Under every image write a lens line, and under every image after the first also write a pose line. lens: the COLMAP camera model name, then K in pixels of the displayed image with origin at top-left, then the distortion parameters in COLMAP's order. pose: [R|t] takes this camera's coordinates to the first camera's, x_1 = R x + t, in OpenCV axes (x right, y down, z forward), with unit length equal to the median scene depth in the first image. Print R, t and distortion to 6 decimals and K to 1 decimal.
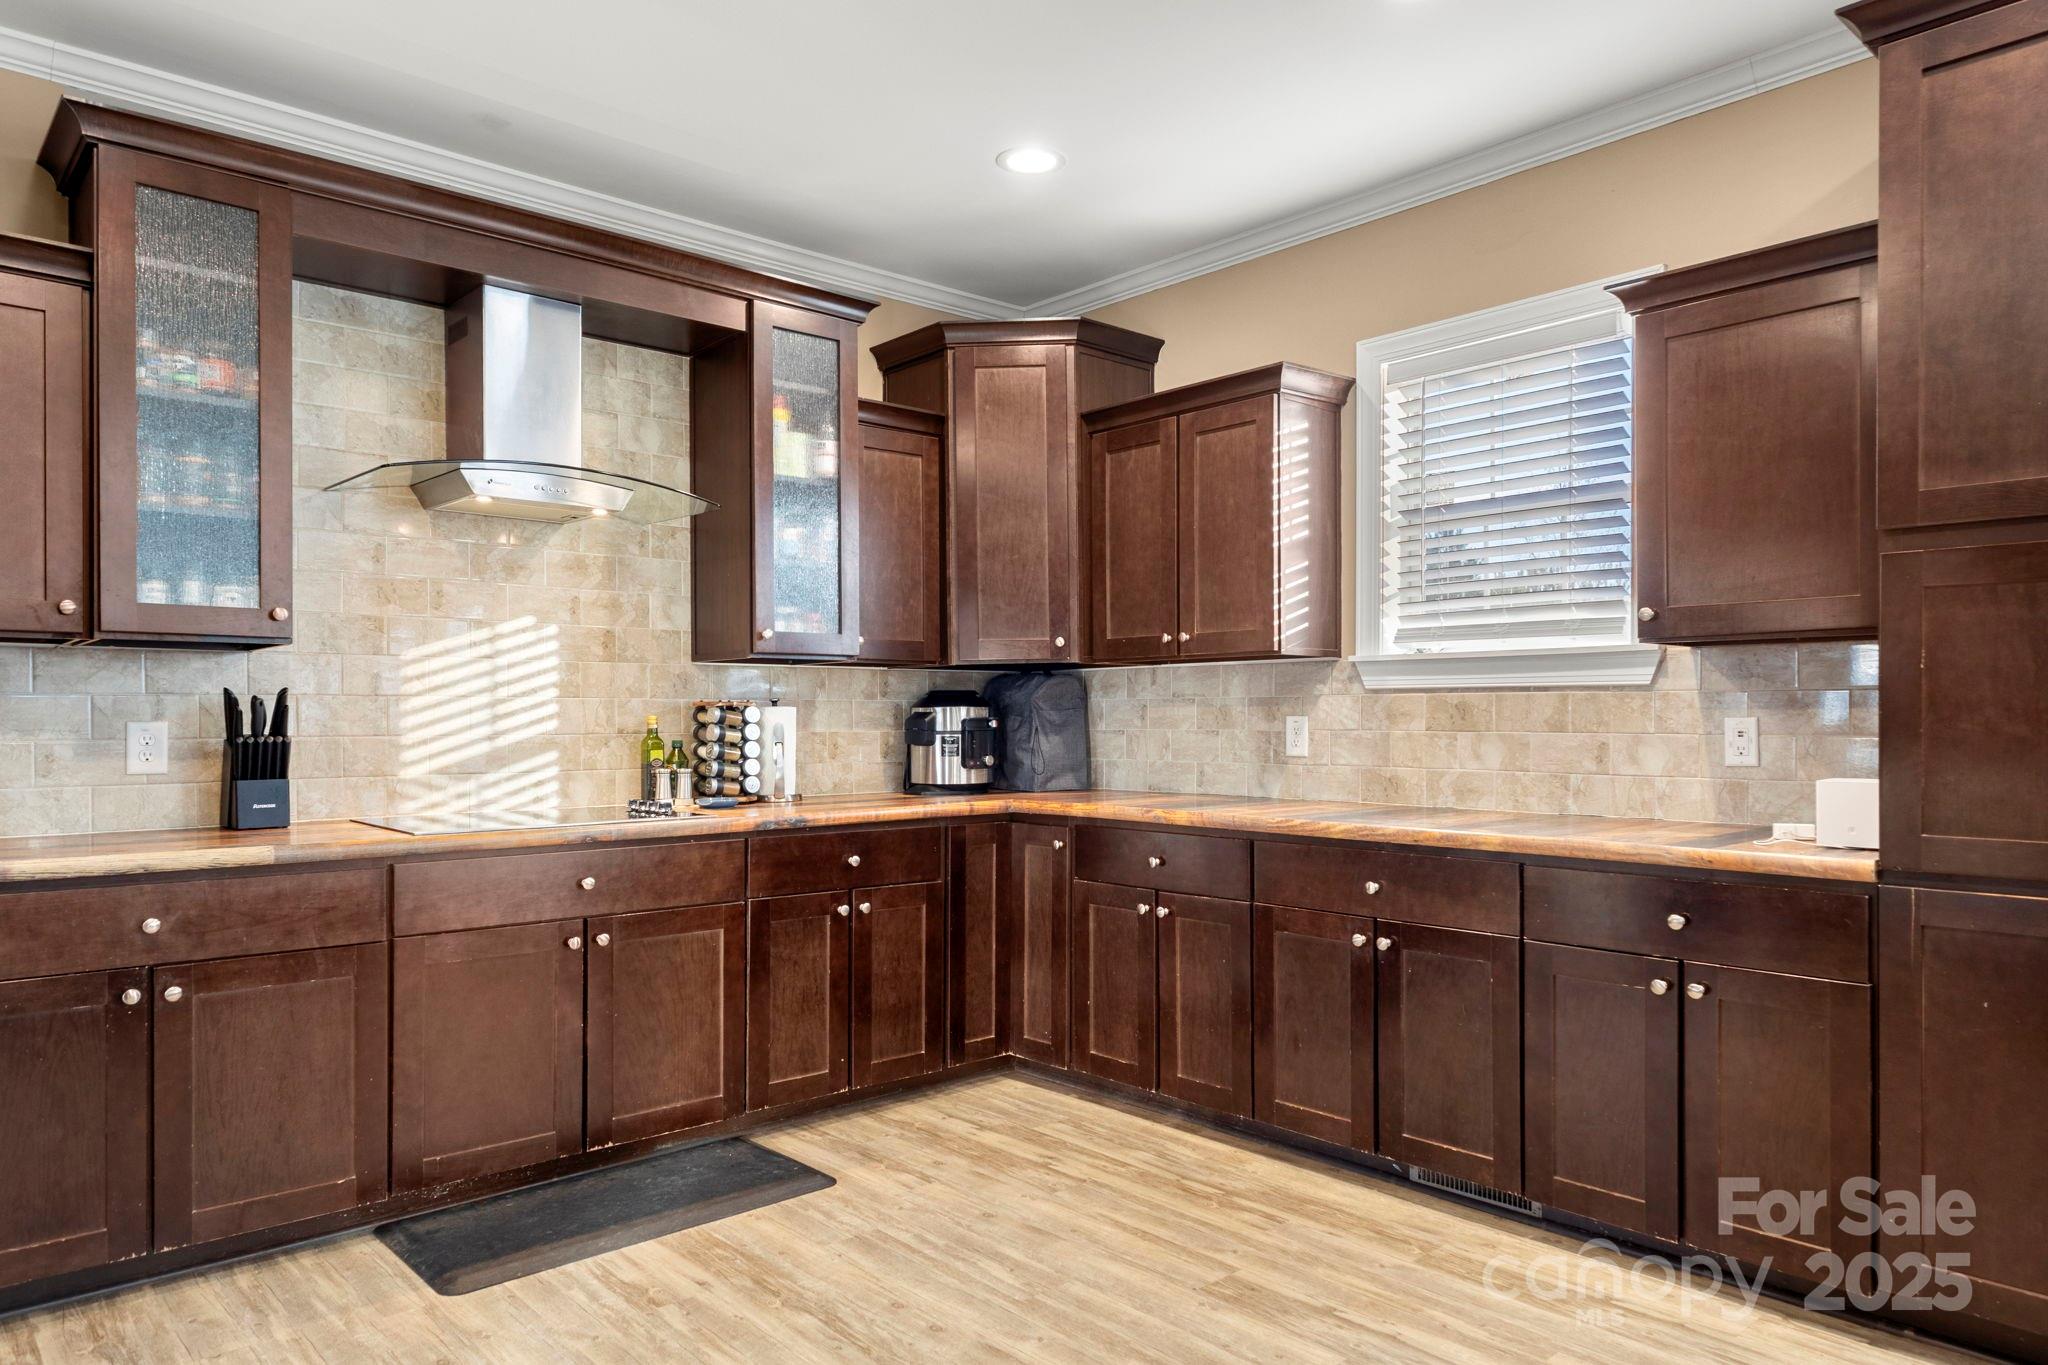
lens RADIAL K [[1299.9, 0, 1017.5], [0, 1299.9, 711.4], [0, 0, 1]] dist [0.001765, 0.000493]
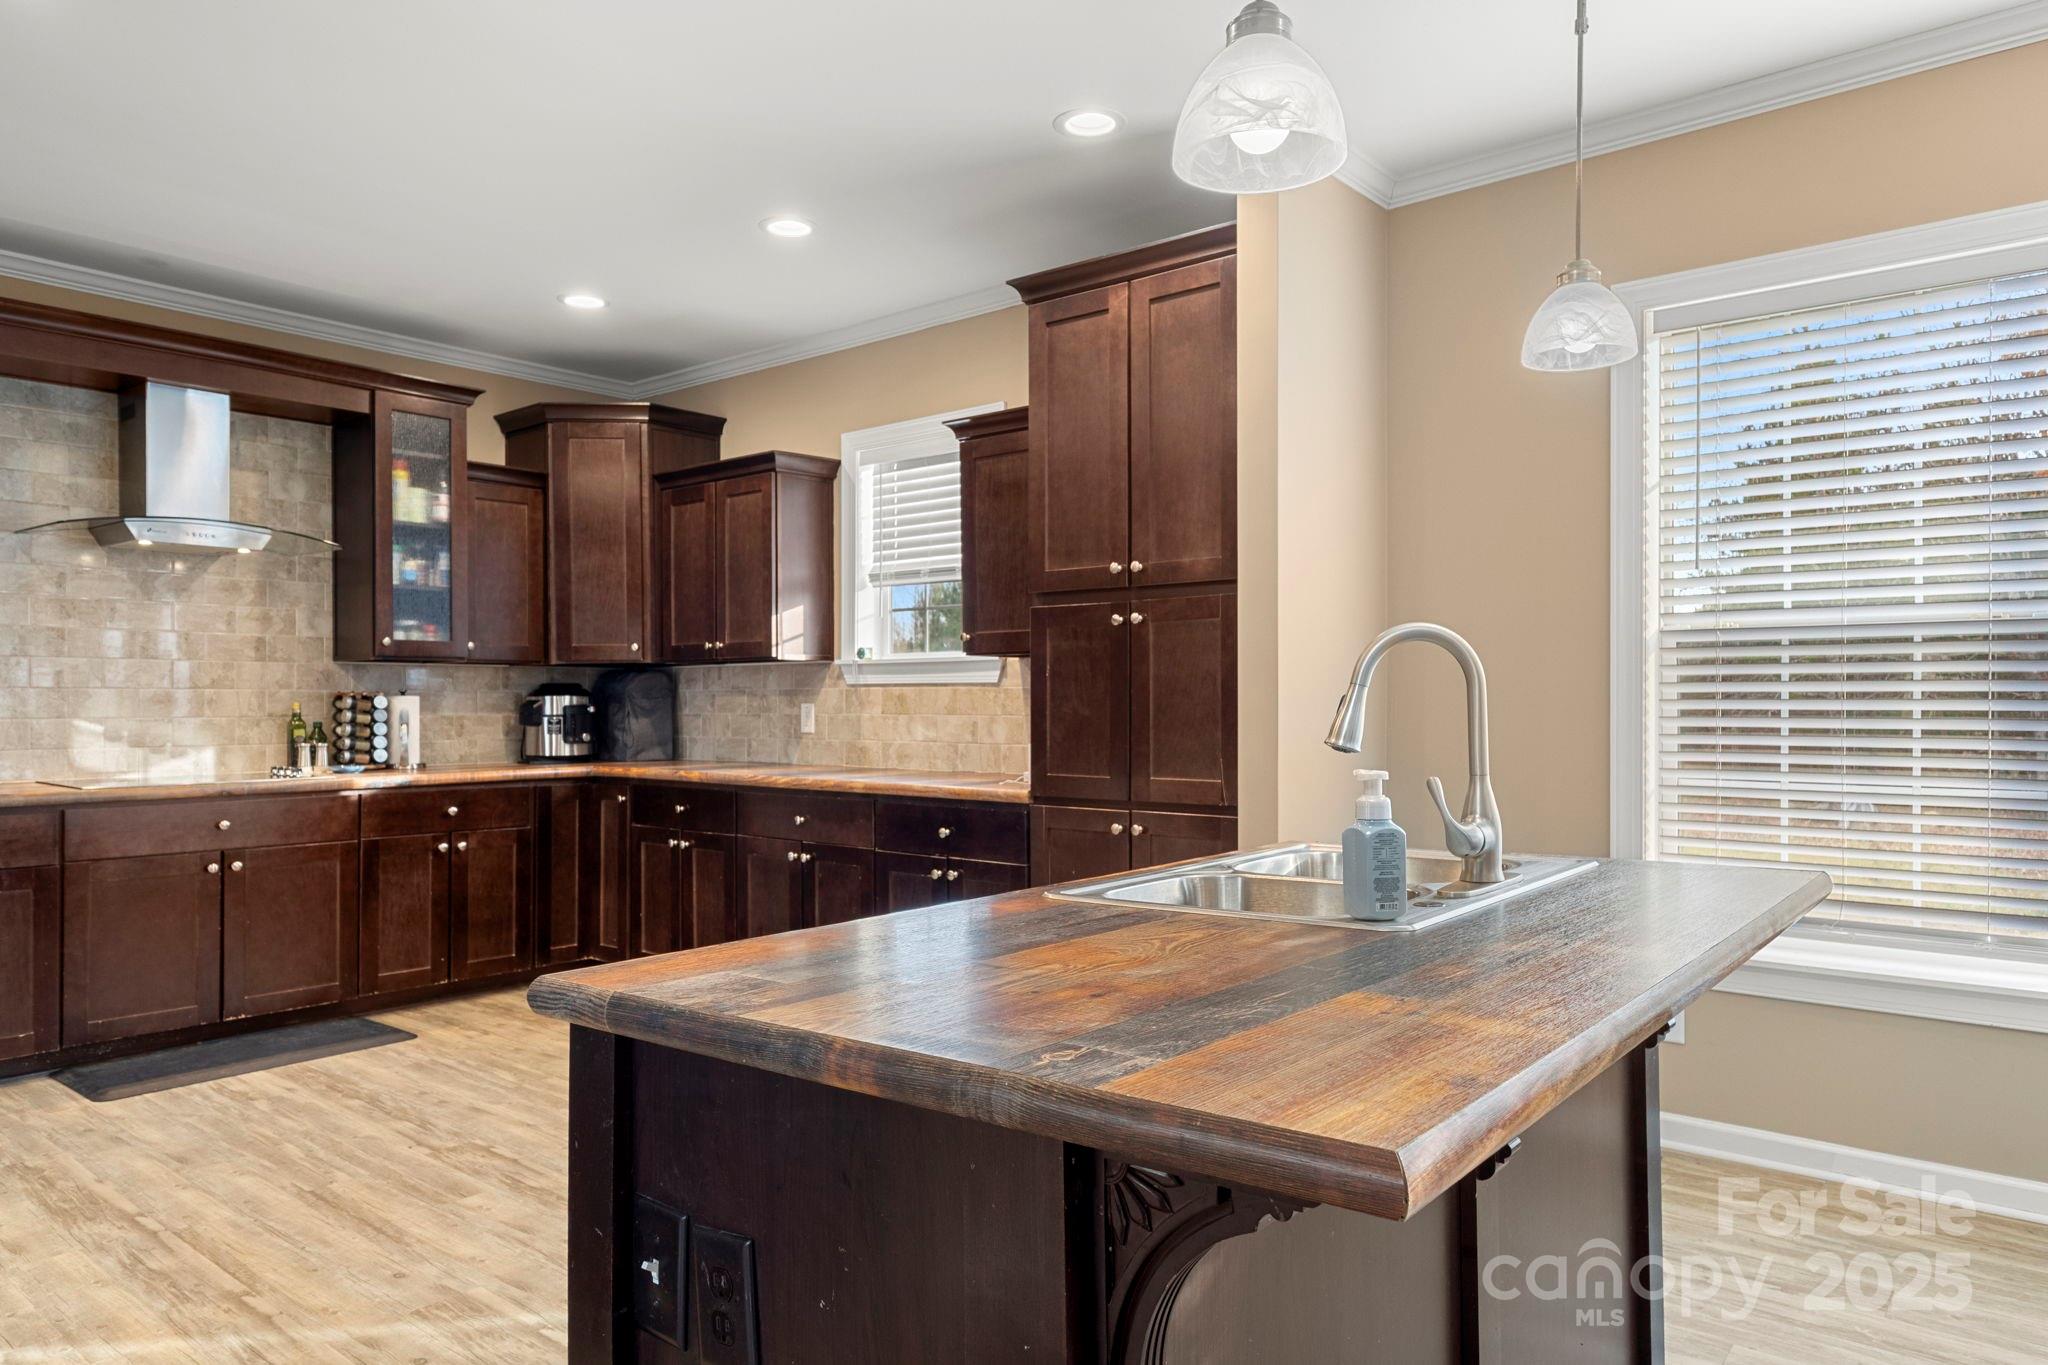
lens RADIAL K [[1294.8, 0, 1019.7], [0, 1294.8, 694.6], [0, 0, 1]] dist [0.004024, -0.002545]
pose [[0.989103, 0.001401, 0.147219, 0.246628], [-0.001100, 0.999997, -0.002126, -0.003179], [-0.147221, 0.001941, 0.989102, -0.395435]]
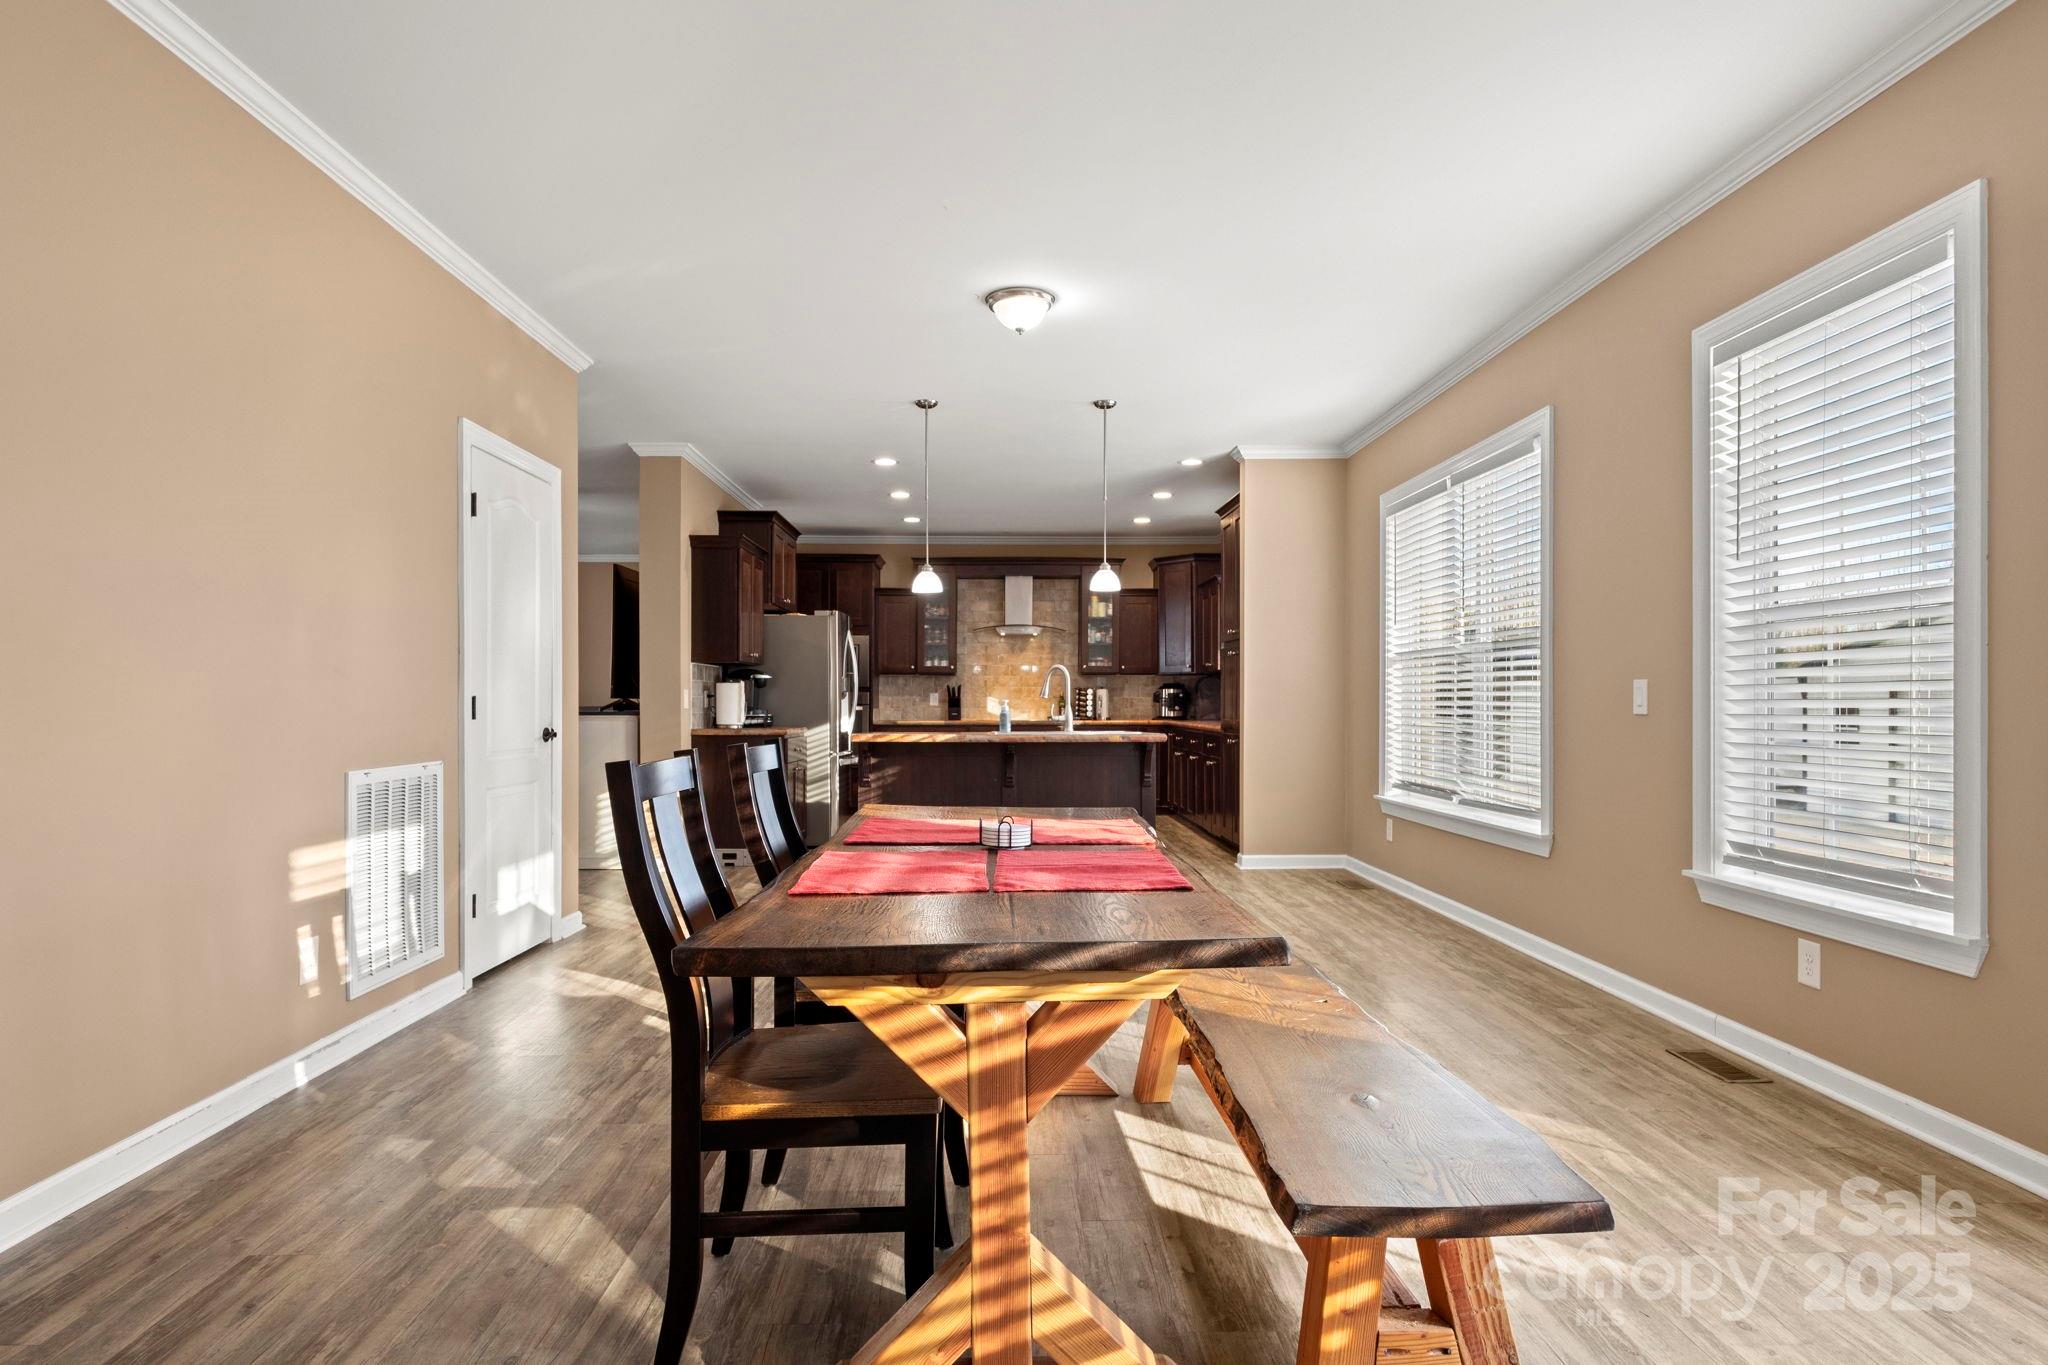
lens RADIAL K [[1113.8, 0, 1031.0], [0, 1113.8, 709.2], [0, 0, 1]] dist [-0.003426, -0.000494]
pose [[0.768811, 0.008155, -0.639424, 1.461733], [-0.000033, 0.999919, 0.012713, 0.010919], [0.639476, -0.009753, 0.768749, -1.215483]]
